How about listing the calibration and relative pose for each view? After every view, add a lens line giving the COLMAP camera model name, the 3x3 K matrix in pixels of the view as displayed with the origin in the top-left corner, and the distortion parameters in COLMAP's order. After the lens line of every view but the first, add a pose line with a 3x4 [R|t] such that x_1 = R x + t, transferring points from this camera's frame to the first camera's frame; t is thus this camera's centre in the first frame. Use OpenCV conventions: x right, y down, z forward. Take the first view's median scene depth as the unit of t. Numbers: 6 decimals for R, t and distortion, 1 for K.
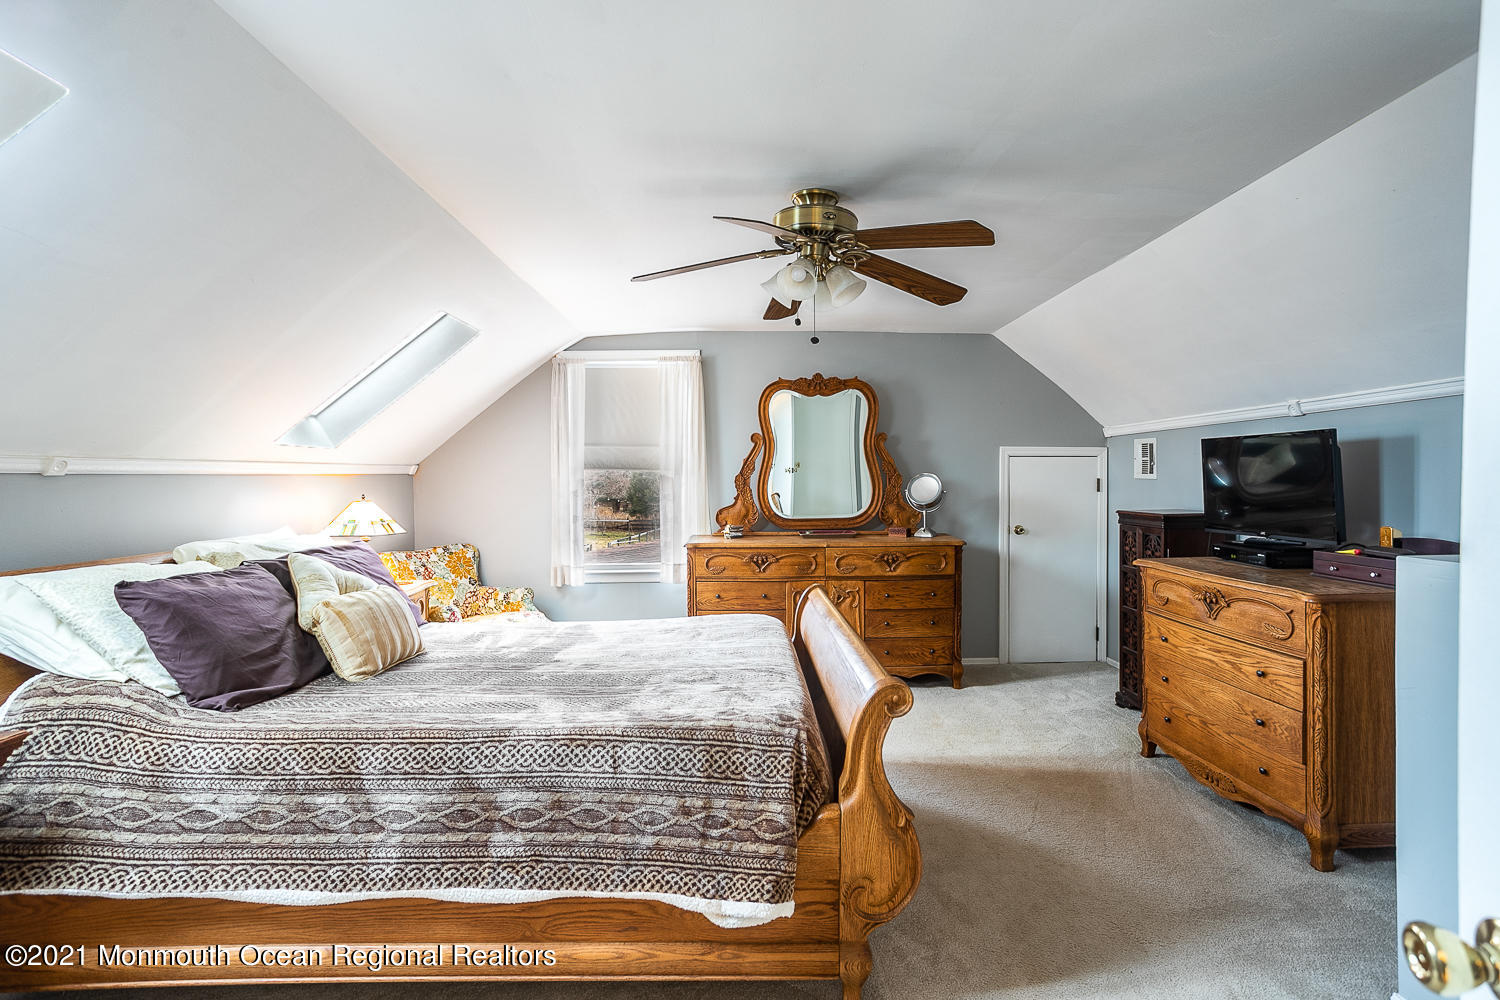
lens RADIAL K [[744.6, 0, 748.9], [0, 744.6, 489.9], [0, 0, 1]] dist [-0.022147, 0.005032]
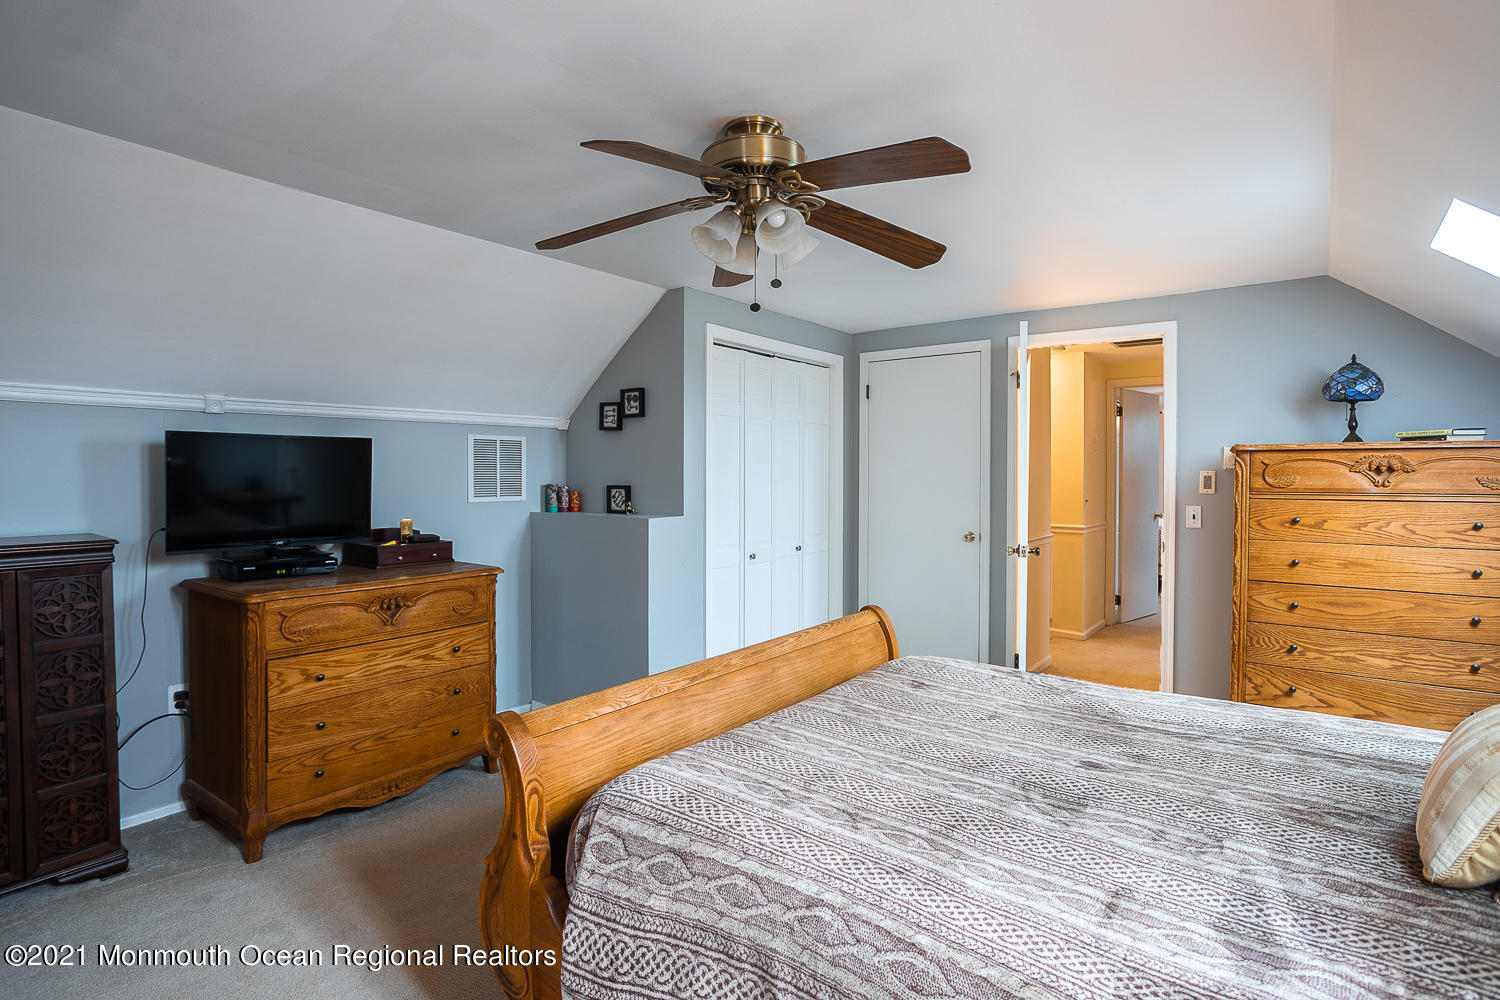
lens RADIAL K [[744.6, 0, 747.8], [0, 744.6, 488.6], [0, 0, 1]] dist [-0.022147, 0.005032]
pose [[-0.790321, -0.001481, 0.612691, -0.324604], [0.016906, 0.999564, 0.024225, -0.020708], [-0.612460, 0.029504, -0.789951, 1.380886]]
